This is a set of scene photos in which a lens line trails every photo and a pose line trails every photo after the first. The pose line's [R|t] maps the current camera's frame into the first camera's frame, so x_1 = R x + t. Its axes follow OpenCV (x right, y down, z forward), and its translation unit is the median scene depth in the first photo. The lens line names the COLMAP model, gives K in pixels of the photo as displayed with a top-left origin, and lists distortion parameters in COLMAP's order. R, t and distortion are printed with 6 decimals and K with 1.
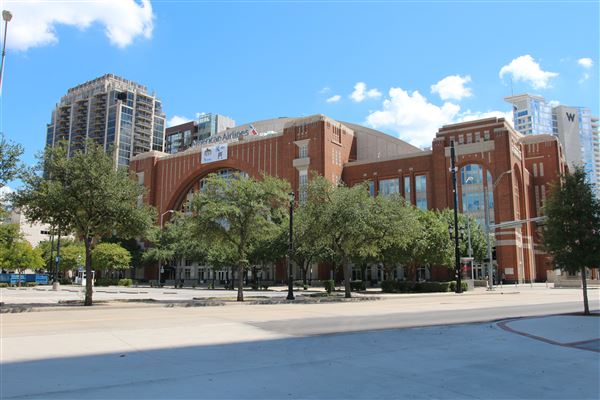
lens RADIAL K [[424.8, 0, 373.6], [0, 424.8, 213.3], [0, 0, 1]] dist [-0.055106, 0.000848]
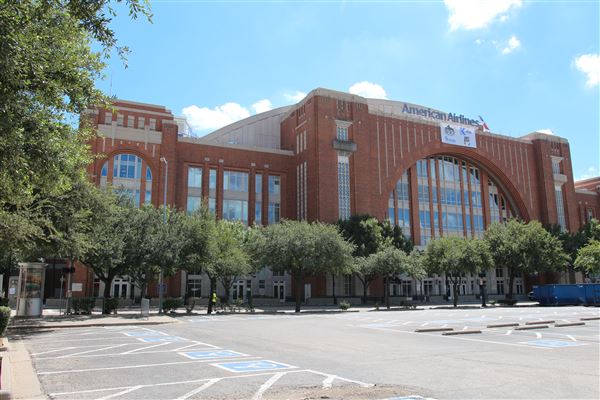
lens RADIAL K [[500.0, 0, 306.8], [0, 500.0, 200.7], [0, 0, 1]] dist [-0.079389, 0.071724]
pose [[0.588146, 0.149011, 0.794909, -1.229417], [-0.117474, 0.988196, -0.098326, 0.101418], [-0.800178, -0.035551, 0.598708, 0.644162]]
